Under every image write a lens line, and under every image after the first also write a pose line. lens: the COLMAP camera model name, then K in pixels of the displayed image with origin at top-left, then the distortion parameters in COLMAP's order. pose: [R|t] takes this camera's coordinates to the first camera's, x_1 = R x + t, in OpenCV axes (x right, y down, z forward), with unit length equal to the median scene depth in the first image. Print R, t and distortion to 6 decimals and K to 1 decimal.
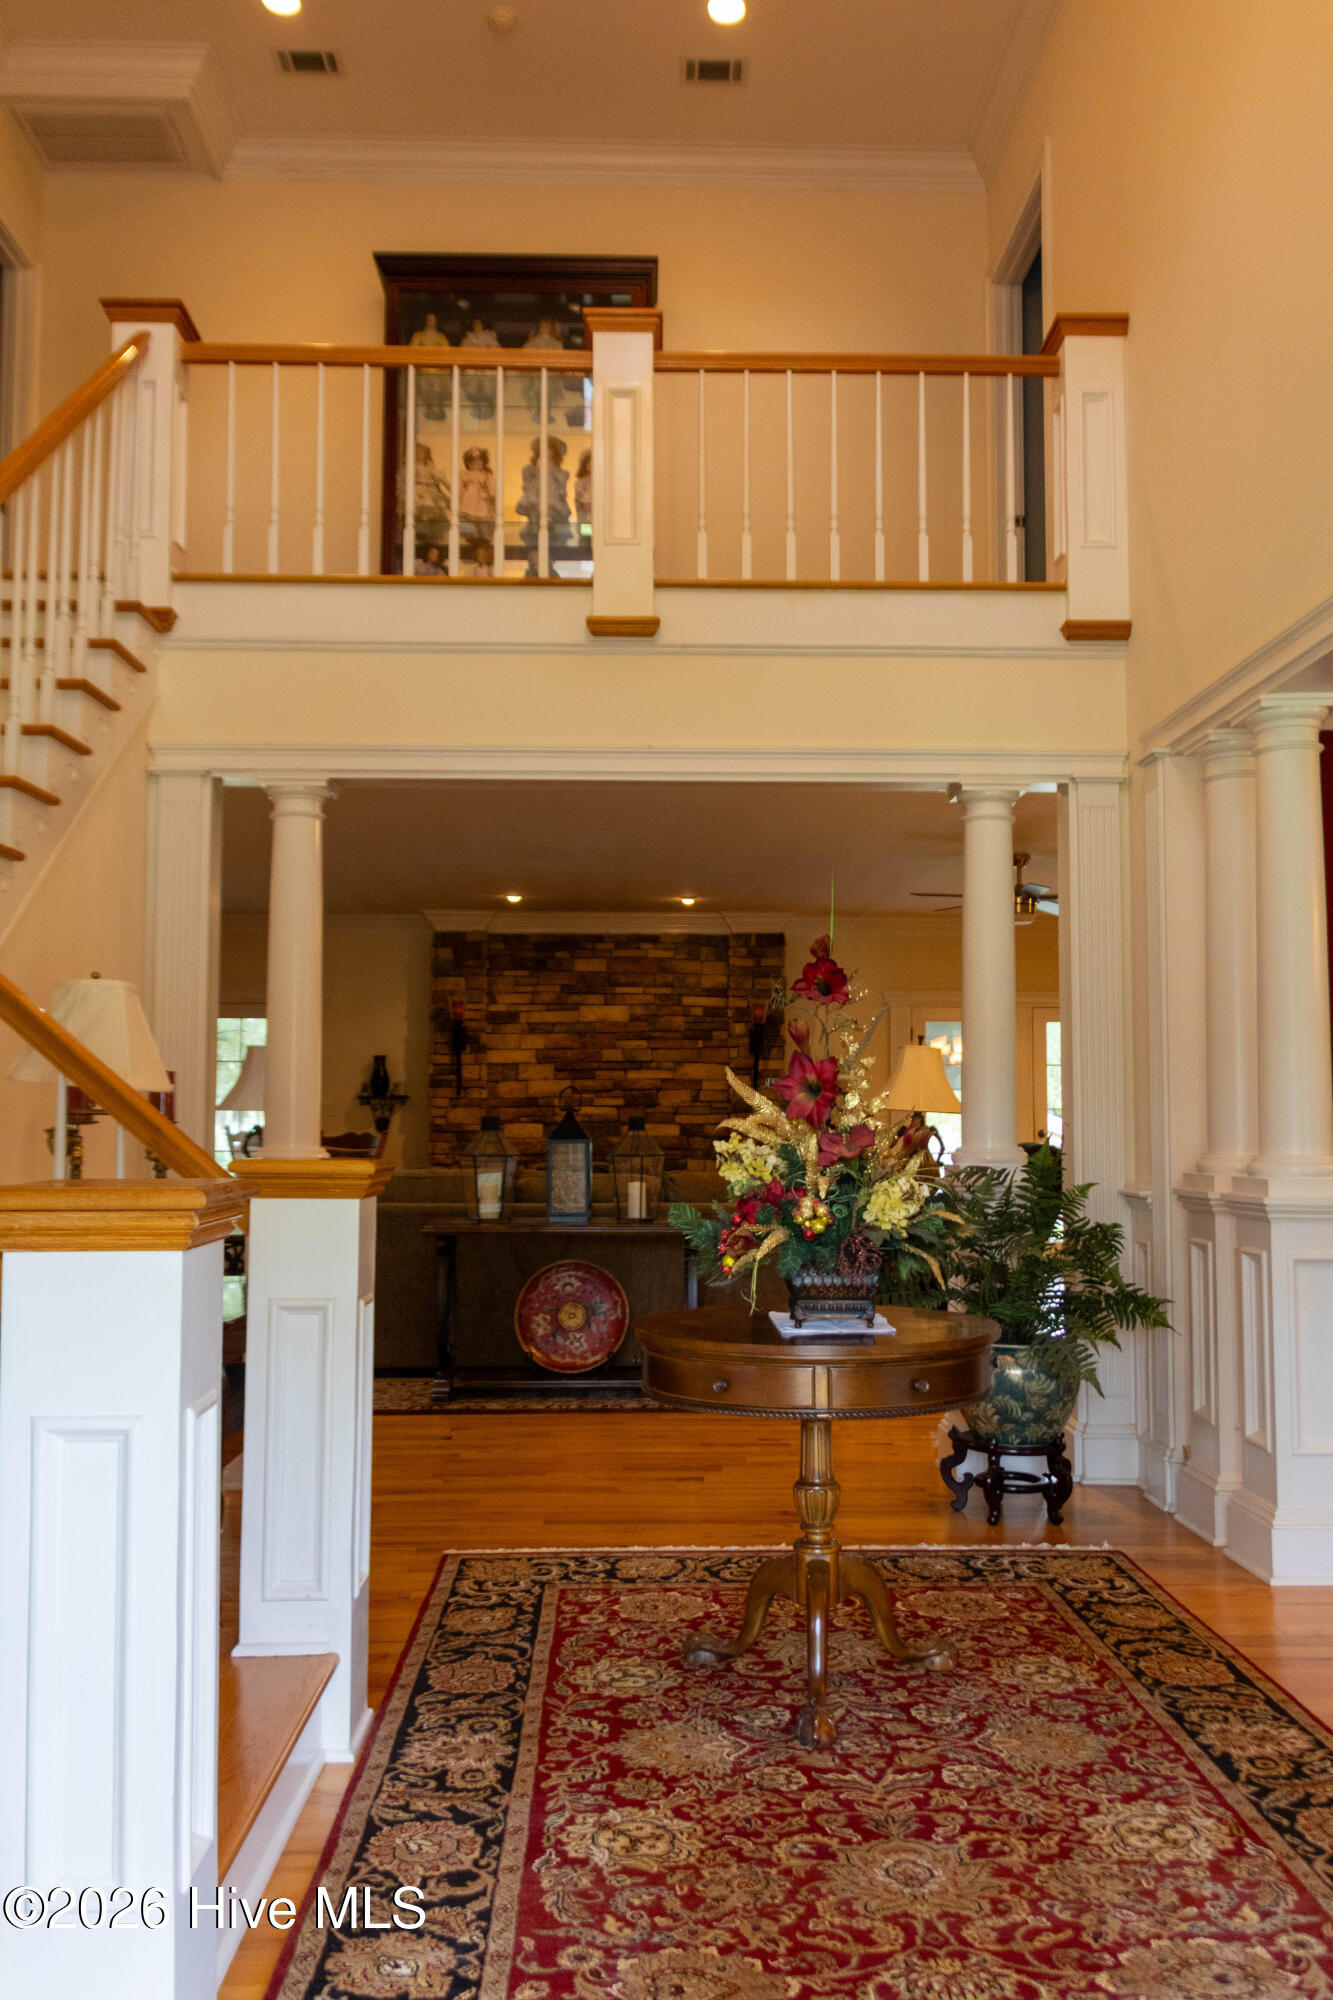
lens RADIAL K [[1643.6, 0, 666.5], [0, 1643.6, 1000.0], [0, 0, 1]] dist [0.008896, -0.004827]
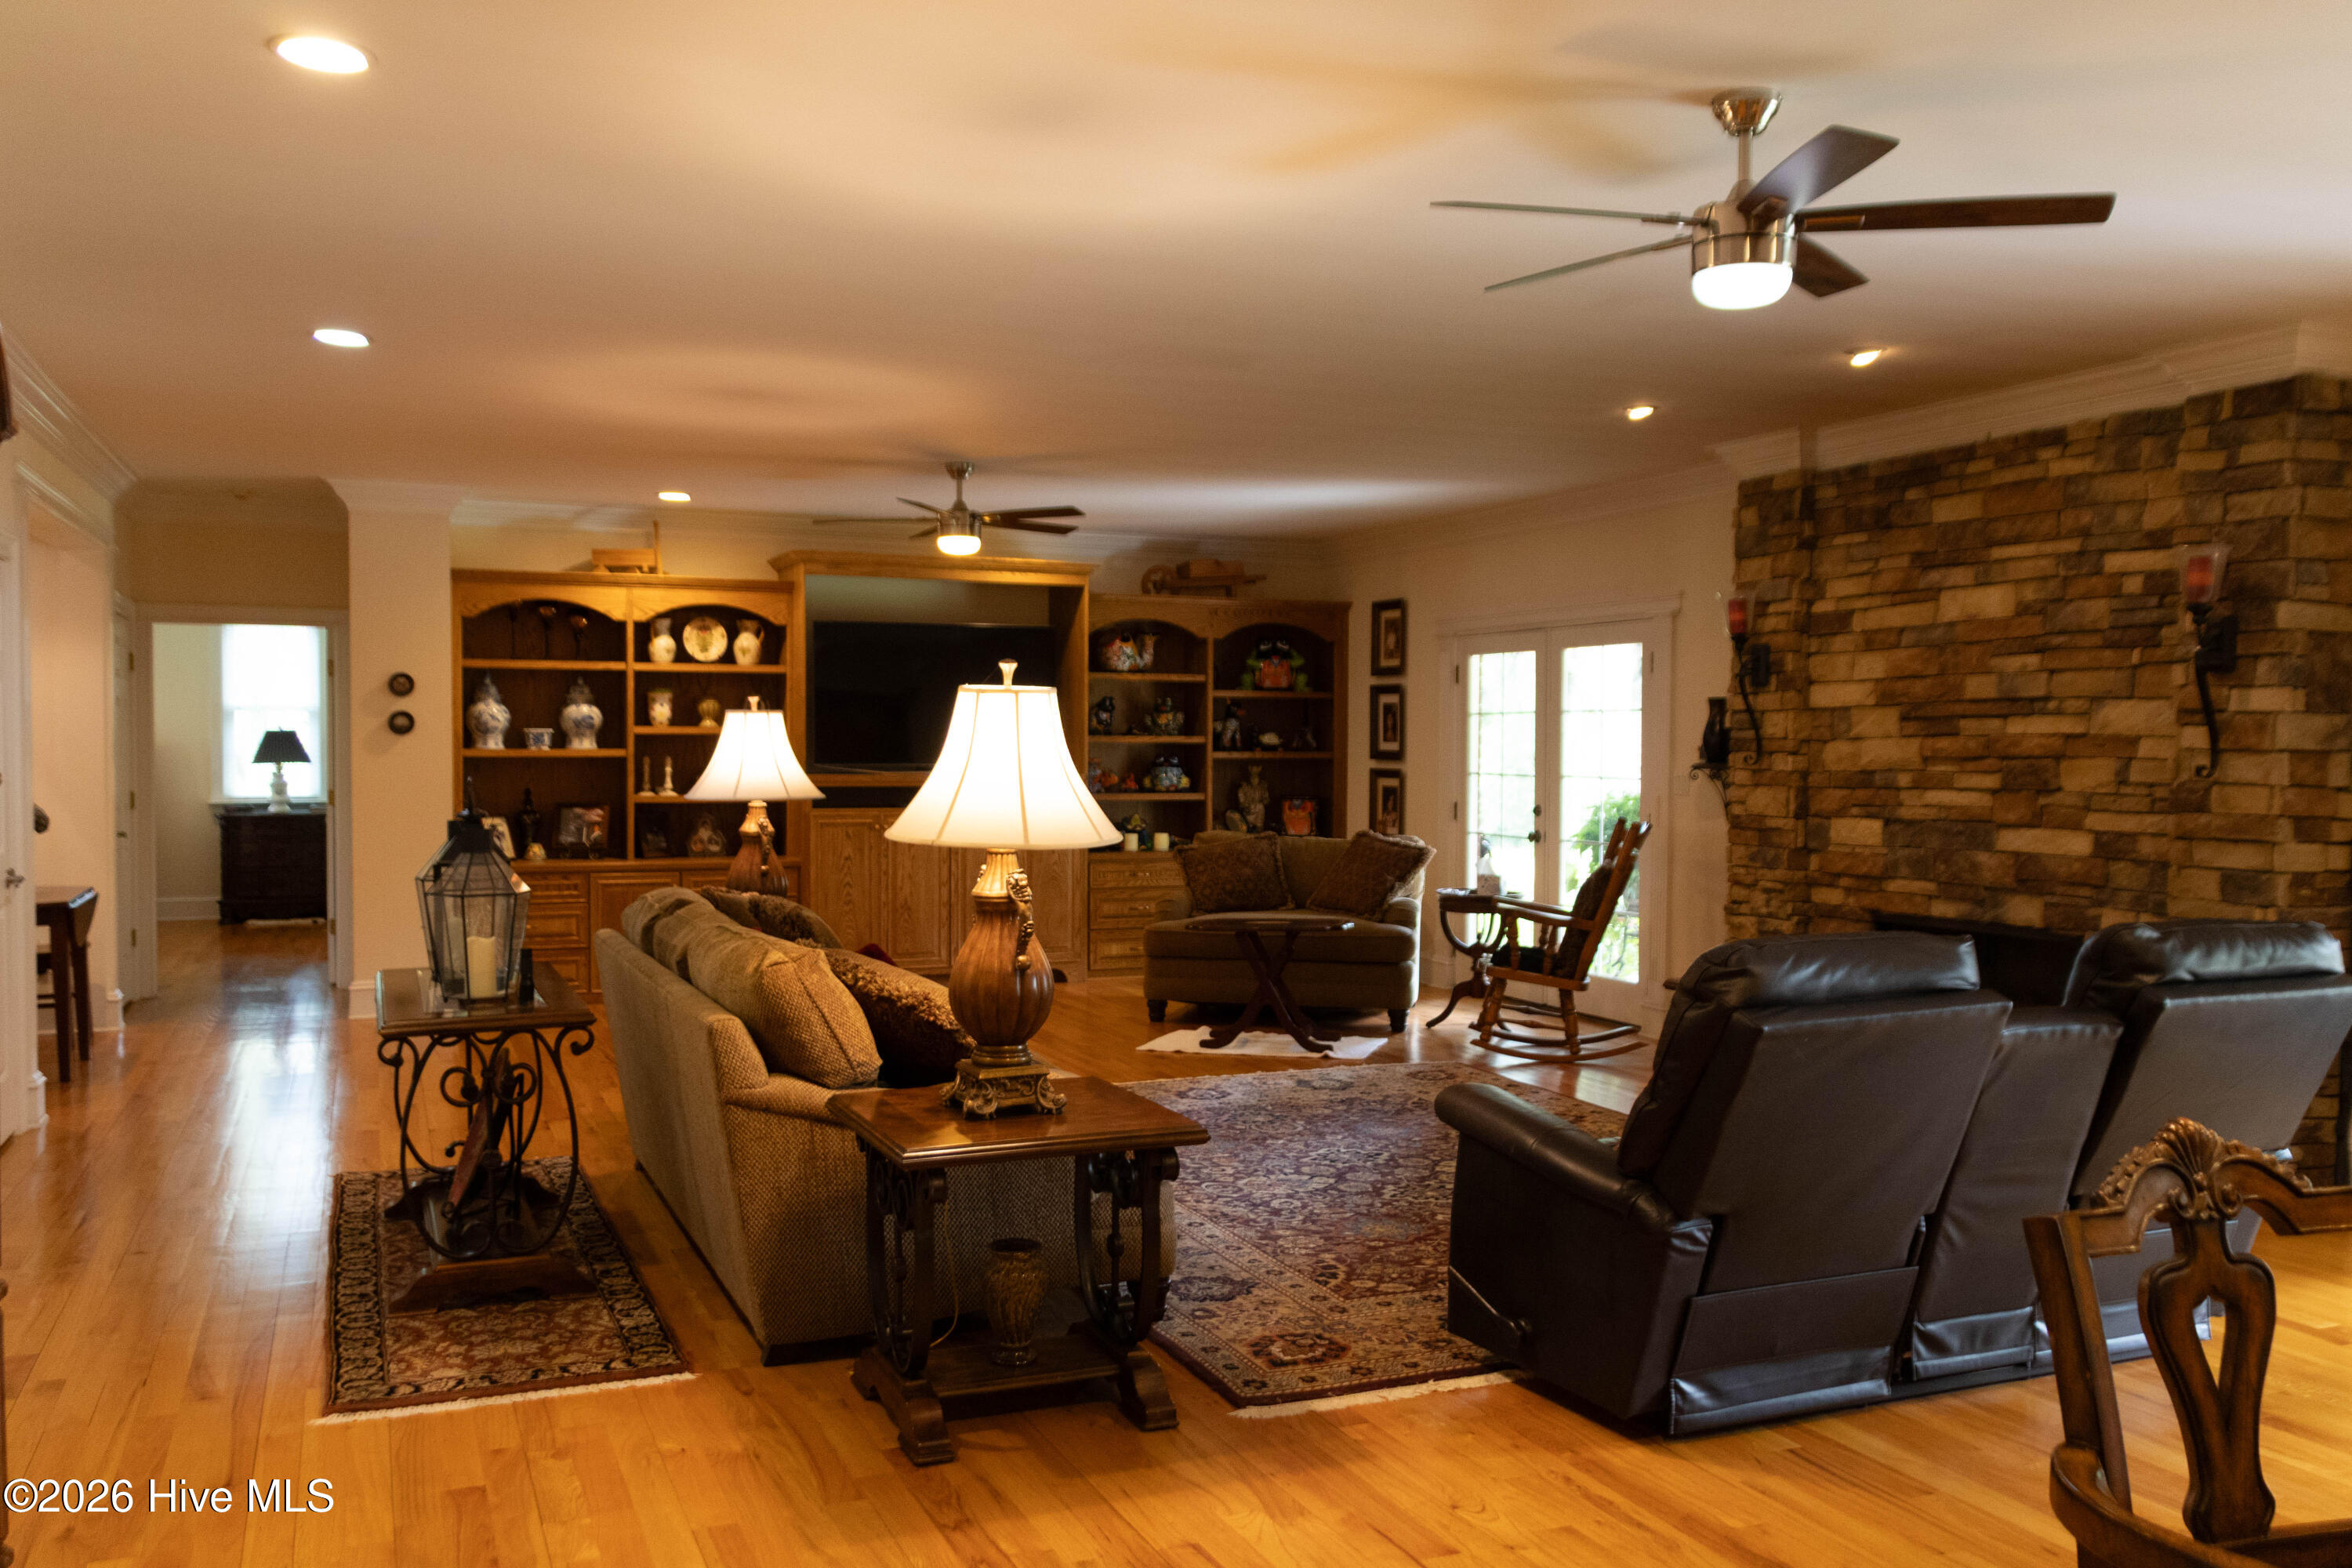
lens RADIAL K [[1932.9, 0, 1196.2], [0, 1932.9, 807.4], [0, 0, 1]] dist [0.008896, -0.004827]
pose [[0.370010, 0.030292, -0.928534, 0.420818], [0.058062, 0.996760, 0.055655, 0.023419], [0.927212, -0.074505, 0.367052, 0.563632]]
